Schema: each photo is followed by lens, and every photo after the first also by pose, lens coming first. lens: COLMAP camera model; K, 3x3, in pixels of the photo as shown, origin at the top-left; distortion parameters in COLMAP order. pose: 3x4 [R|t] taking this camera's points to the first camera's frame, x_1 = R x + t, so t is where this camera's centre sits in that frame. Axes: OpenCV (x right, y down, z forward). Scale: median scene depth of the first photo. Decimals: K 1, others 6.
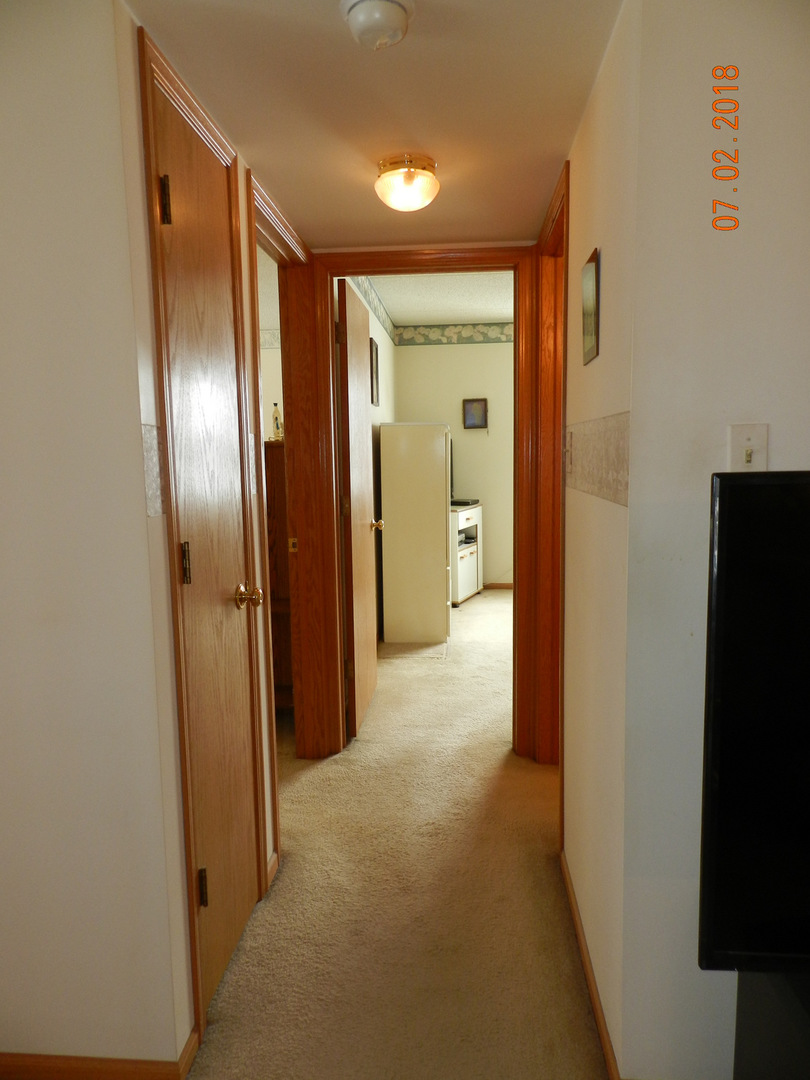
lens RADIAL K [[731.3, 0, 405.0], [0, 731.3, 540.0], [0, 0, 1]] dist [0.019890, -0.001645]
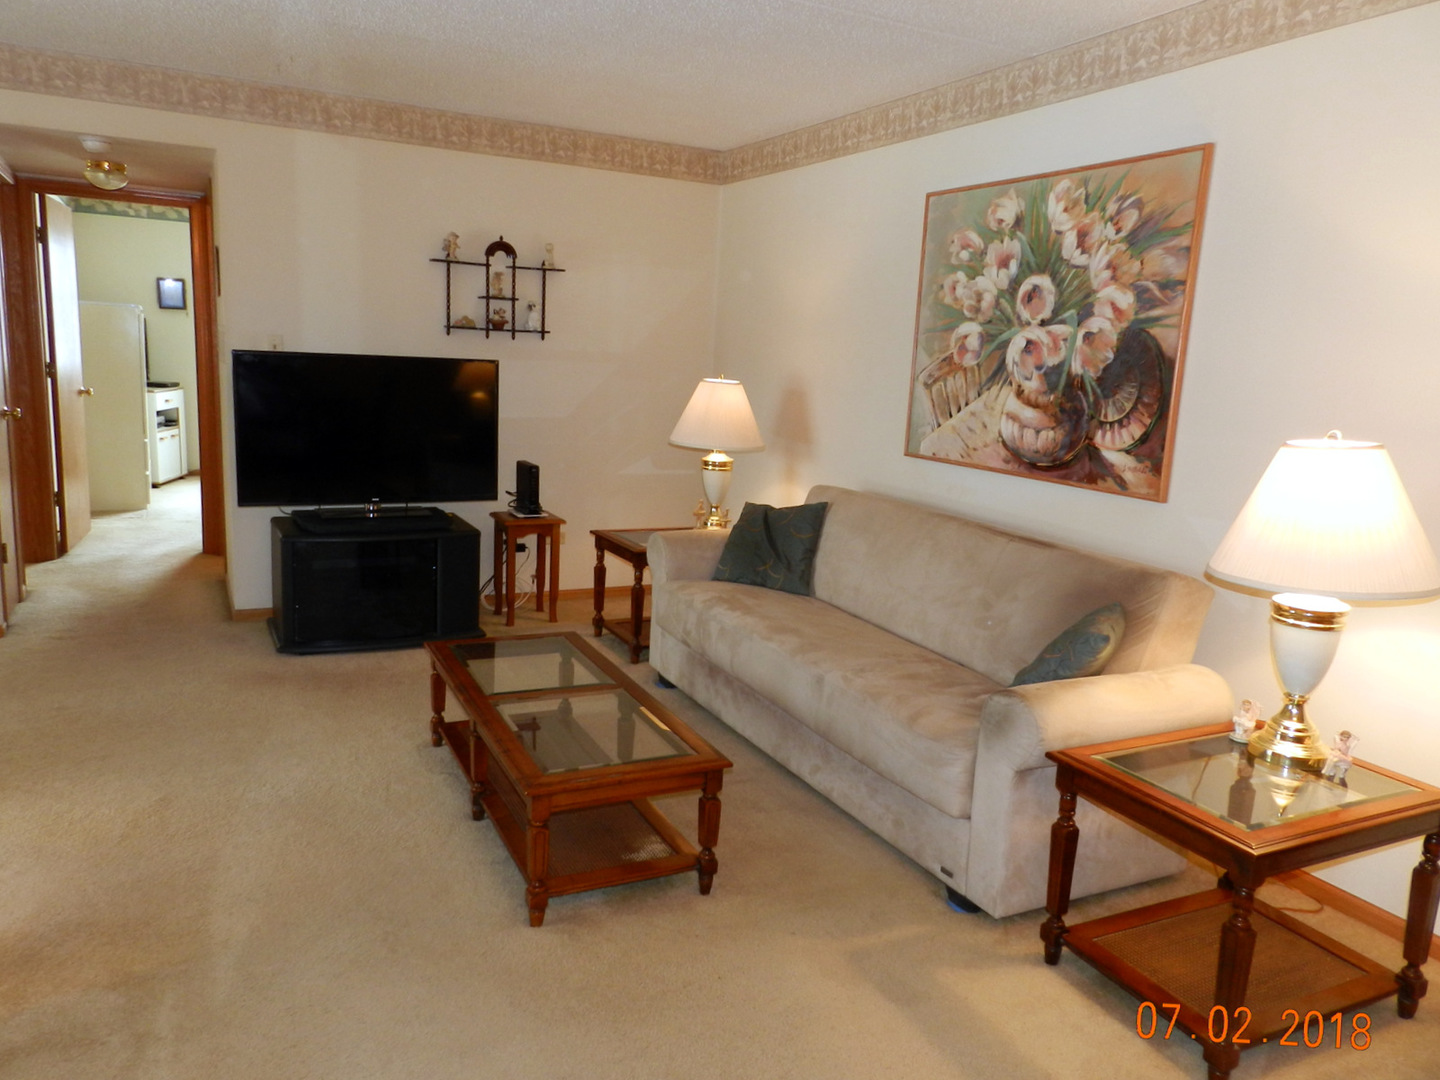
lens RADIAL K [[1047.1, 0, 716.5], [0, 1047.1, 545.1], [0, 0, 1]] dist [0.010109, 0.000550]
pose [[0.850852, -0.038769, 0.523972, -0.035515], [0.002579, 0.997570, 0.069623, 0.071590], [-0.525398, -0.057888, 0.848885, -0.642046]]
